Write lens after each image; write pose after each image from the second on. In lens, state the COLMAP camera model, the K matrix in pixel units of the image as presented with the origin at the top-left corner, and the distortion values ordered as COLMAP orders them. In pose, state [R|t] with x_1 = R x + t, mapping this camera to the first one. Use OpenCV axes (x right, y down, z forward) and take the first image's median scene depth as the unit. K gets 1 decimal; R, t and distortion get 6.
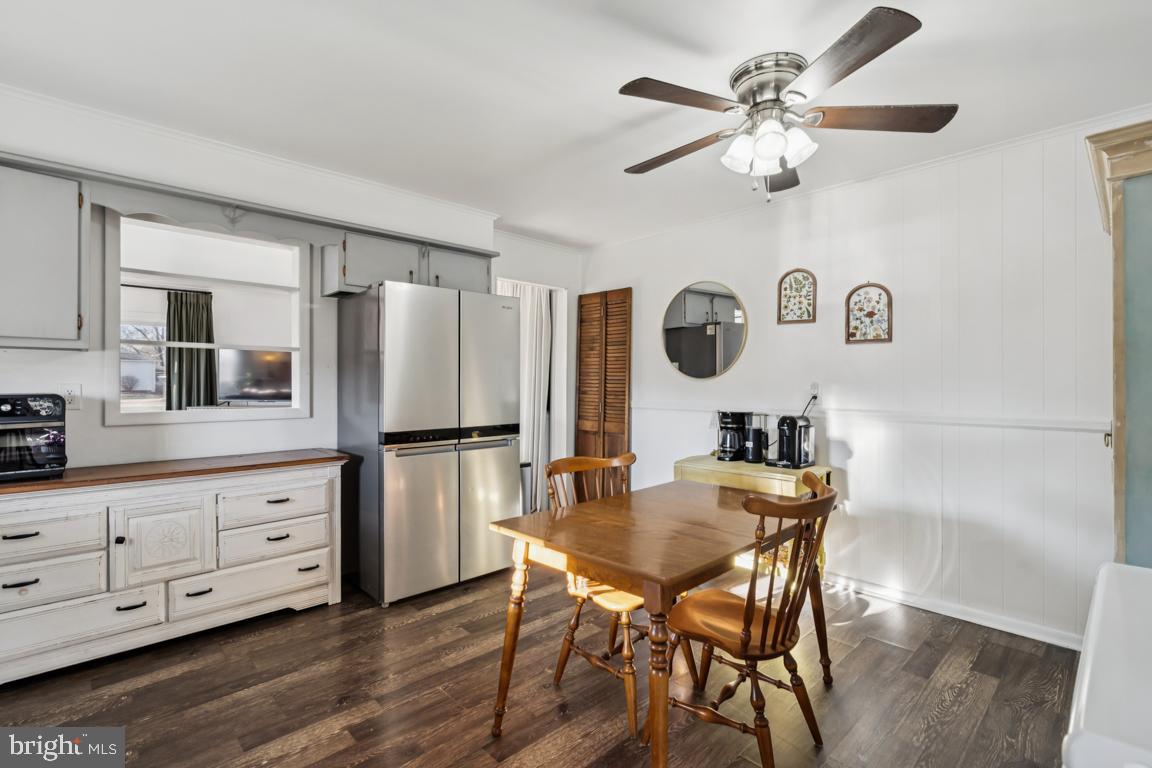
lens RADIAL K [[538.7, 0, 576.0], [0, 538.7, 384.0], [0, 0, 1]] dist [0.003310, 0.000853]
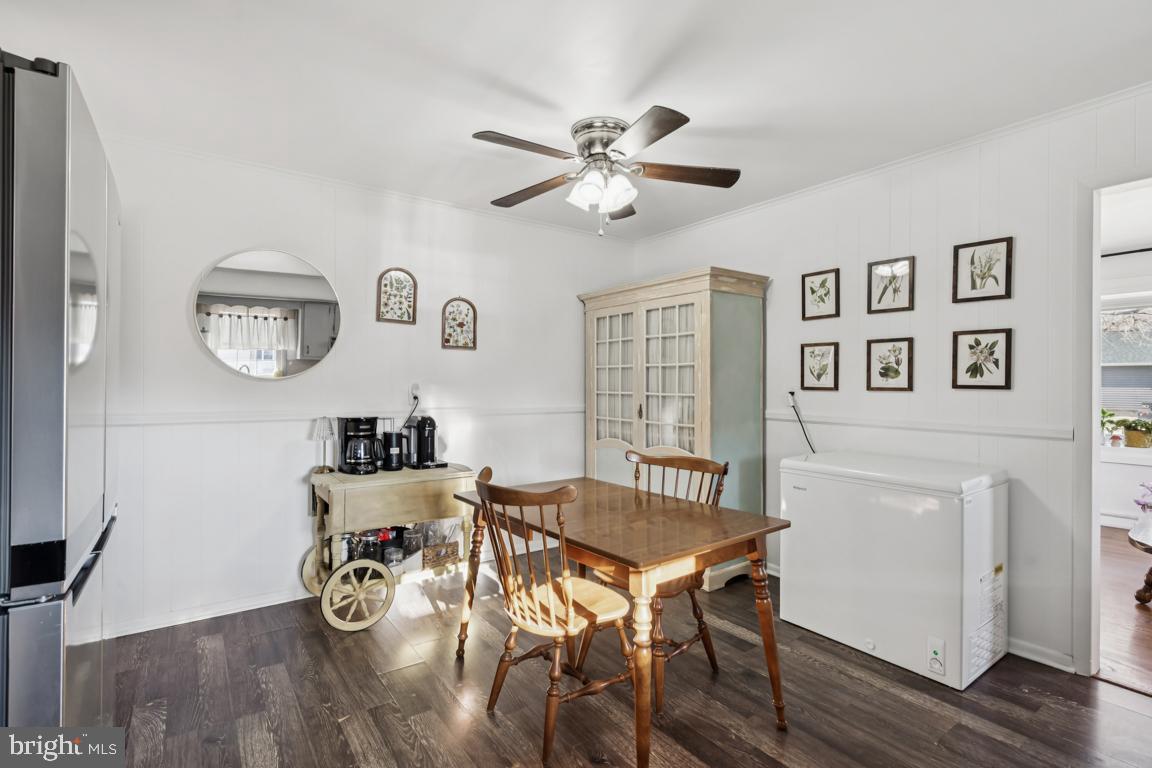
lens RADIAL K [[538.7, 0, 576.0], [0, 538.7, 384.0], [0, 0, 1]] dist [0.003310, 0.000853]
pose [[0.146422, -0.003157, 0.989217, -0.550761], [-0.001869, 0.999992, 0.003468, -0.005504], [-0.989220, -0.002357, 0.146415, 0.566081]]
